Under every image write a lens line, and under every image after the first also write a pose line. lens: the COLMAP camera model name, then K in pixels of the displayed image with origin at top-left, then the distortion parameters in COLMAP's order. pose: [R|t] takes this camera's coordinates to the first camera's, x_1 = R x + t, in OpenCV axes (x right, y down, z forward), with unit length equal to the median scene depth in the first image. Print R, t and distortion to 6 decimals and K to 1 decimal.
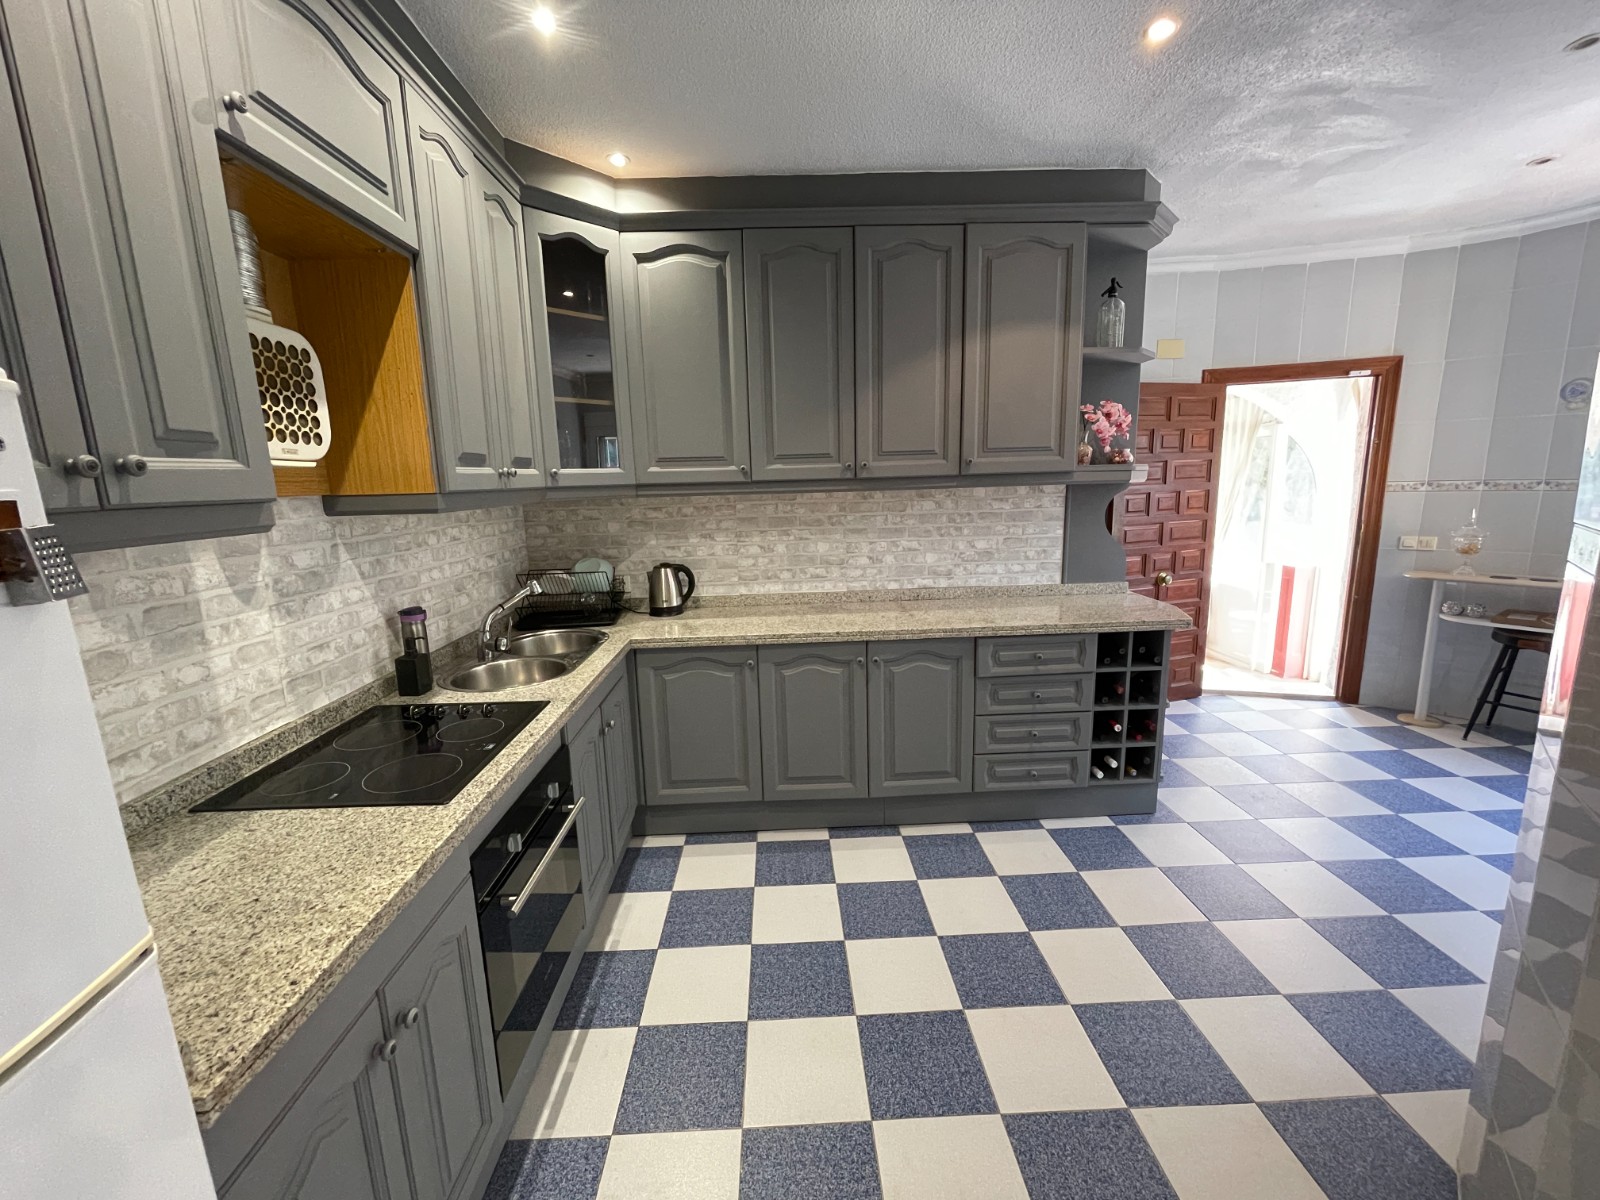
lens RADIAL K [[646.0, 0, 802.3], [0, 646.0, 594.9], [0, 0, 1]] dist [0.000289, -0.000662]
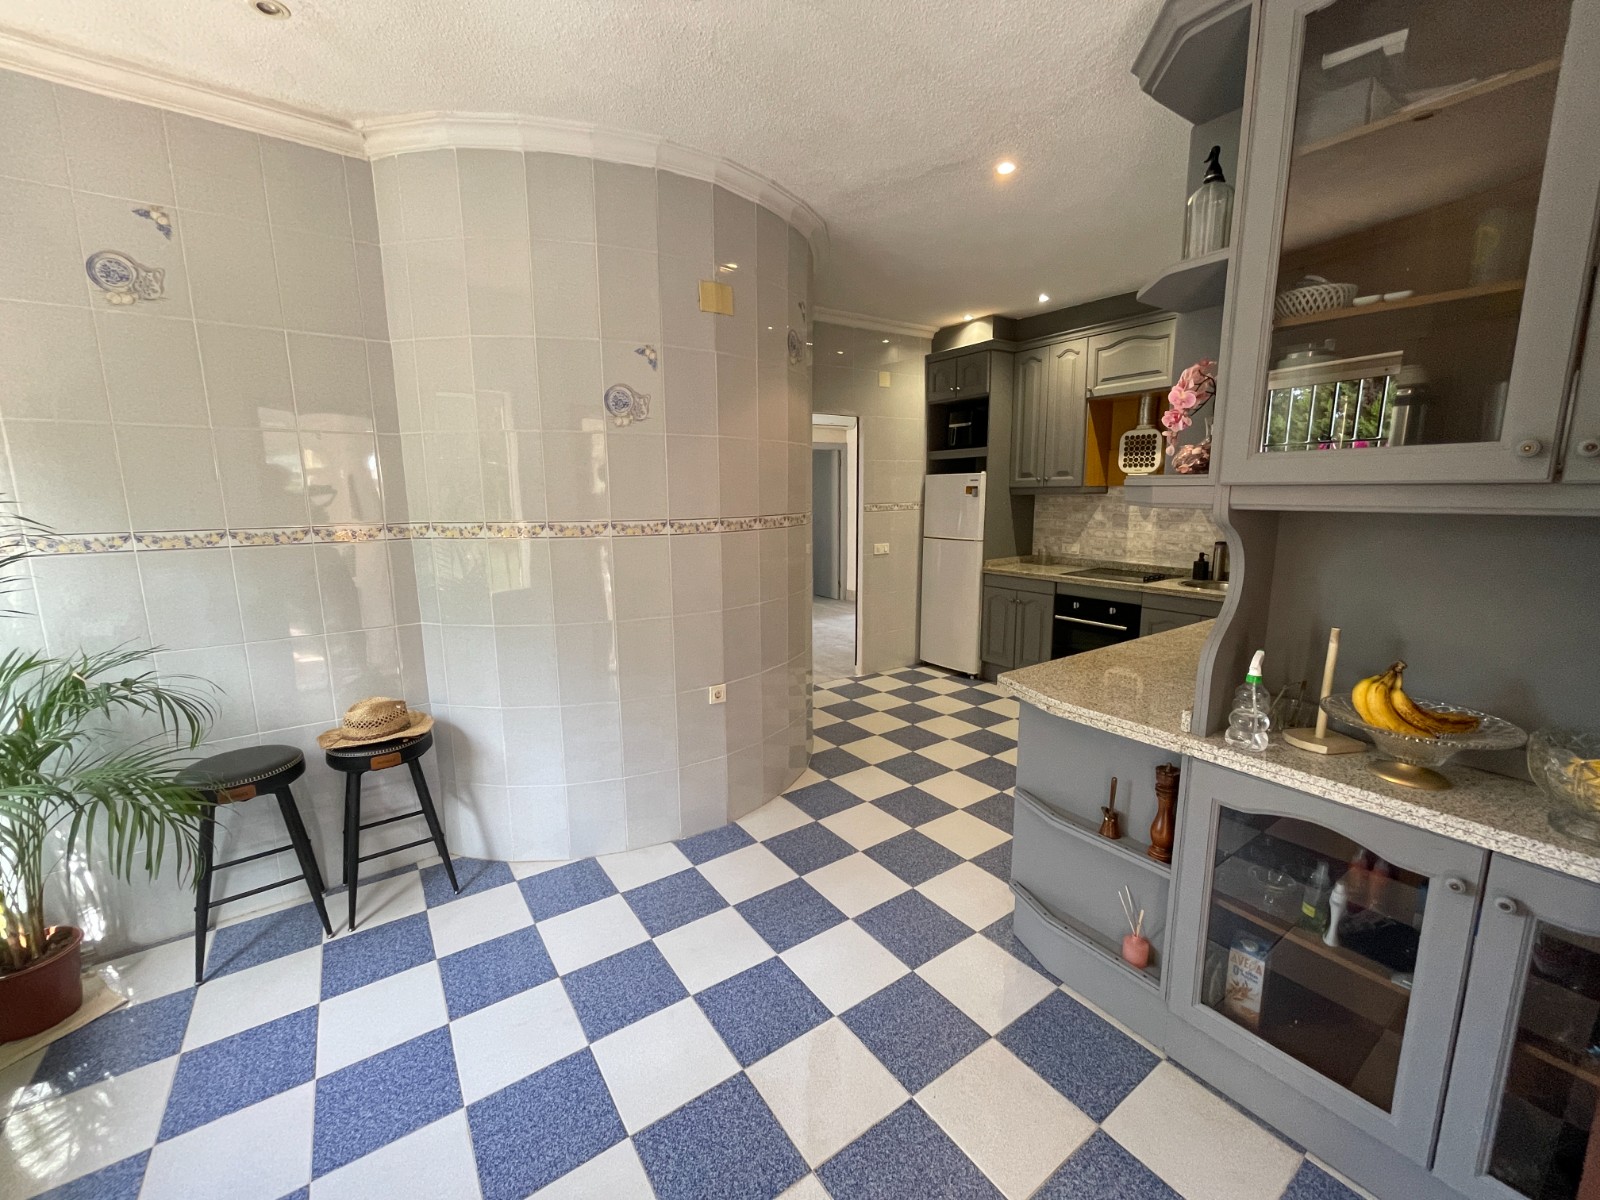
lens RADIAL K [[646.0, 0, 794.0], [0, 646.0, 602.6], [0, 0, 1]] dist [0.000289, -0.000662]
pose [[-0.847233, 0.125194, -0.516258, 2.116511], [-0.063600, 0.940937, 0.332555, -0.513984], [0.527400, 0.314586, -0.789231, 2.589656]]
